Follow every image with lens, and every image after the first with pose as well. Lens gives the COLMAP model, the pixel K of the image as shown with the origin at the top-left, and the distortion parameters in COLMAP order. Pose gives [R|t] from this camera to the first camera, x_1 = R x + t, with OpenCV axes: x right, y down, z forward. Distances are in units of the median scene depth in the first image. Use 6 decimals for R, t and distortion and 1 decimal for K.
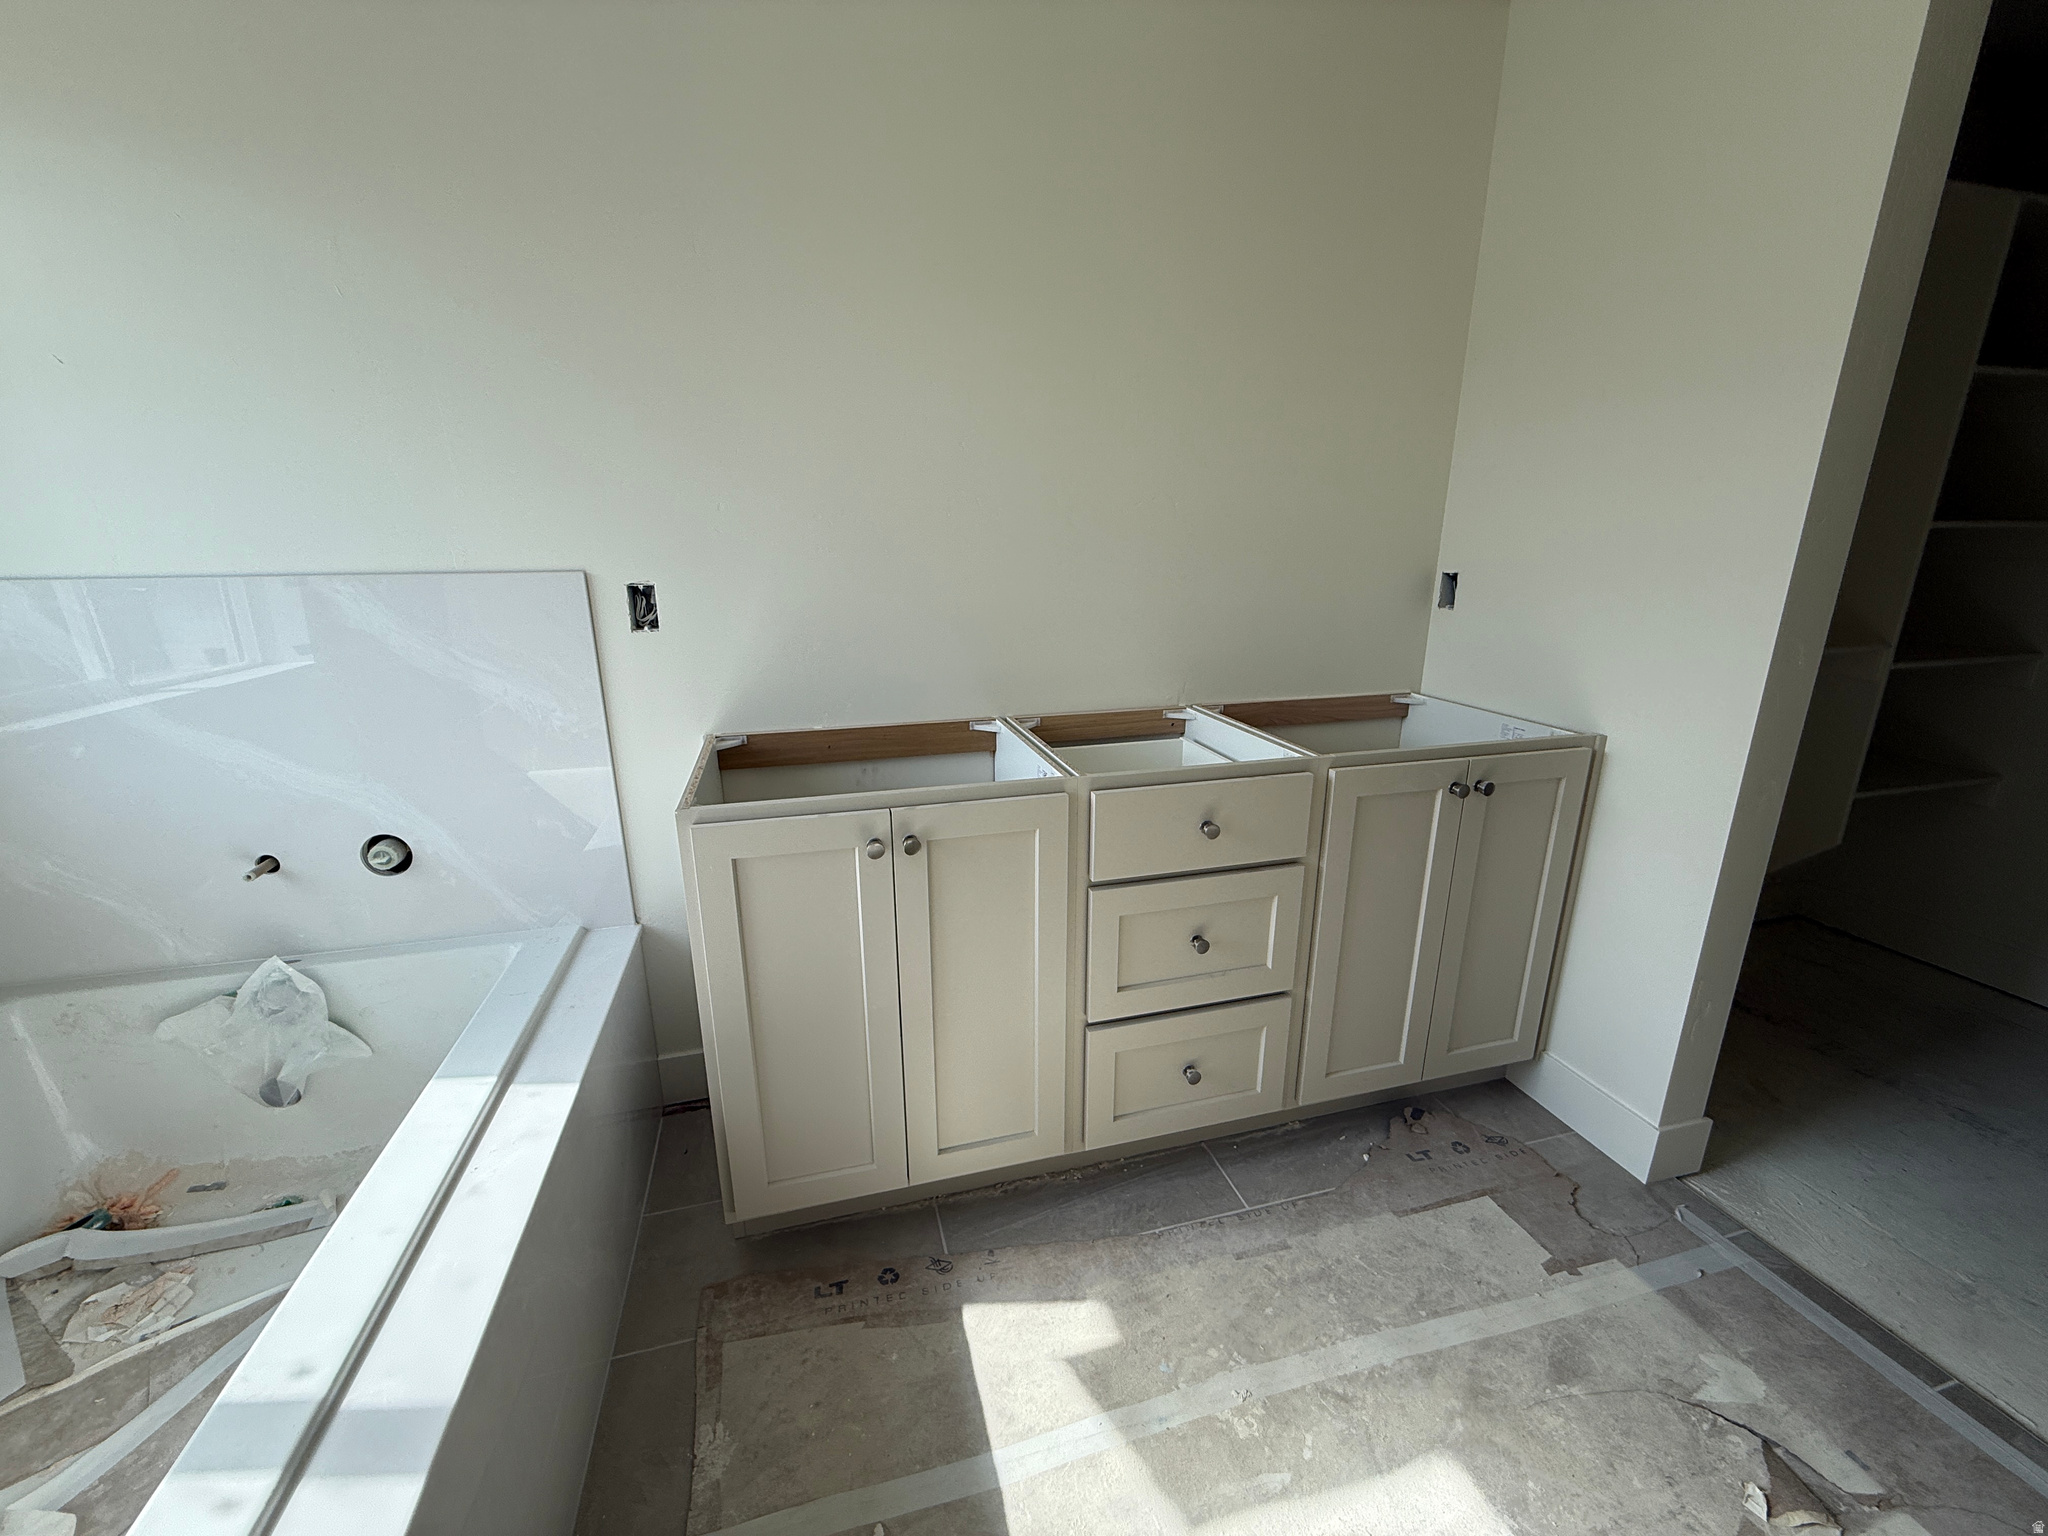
lens RADIAL K [[817.3, 0, 1002.2], [0, 817.3, 760.5], [0, 0, 1]] dist [-0.001671, 0.000437]
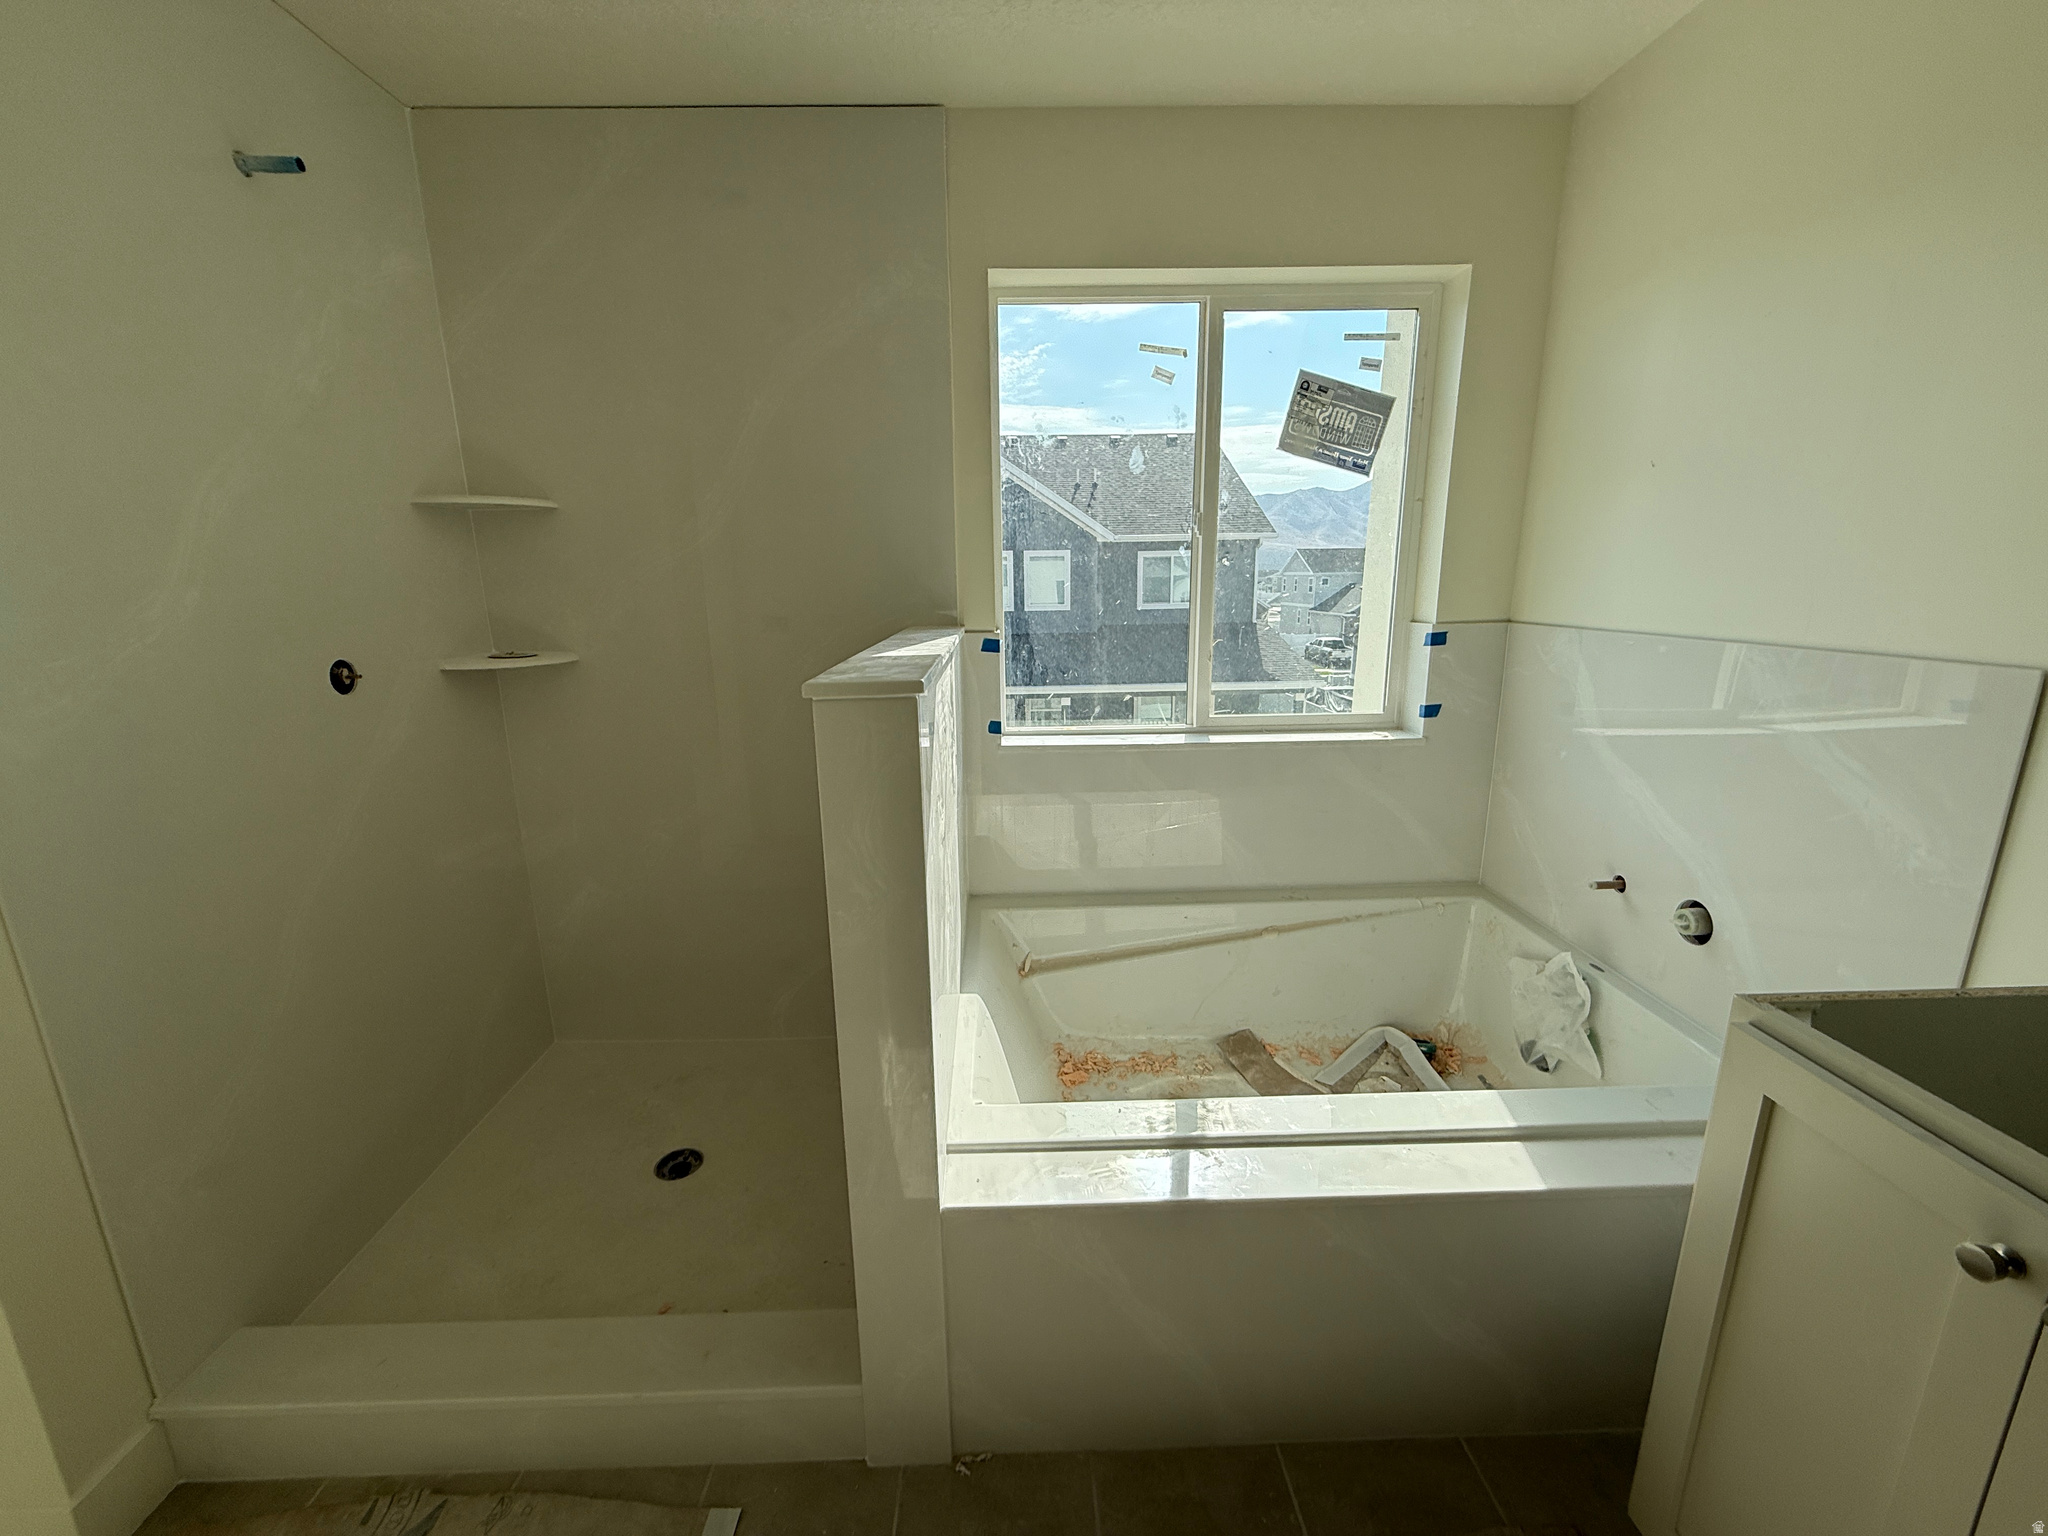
lens RADIAL K [[817.3, 0, 1006.1], [0, 817.3, 771.2], [0, 0, 1]] dist [-0.001671, 0.000437]
pose [[-0.230744, 0.240423, -0.942844, 0.348944], [-0.222430, 0.930301, 0.291661, -0.166889], [0.947250, 0.277015, -0.161183, 0.337017]]
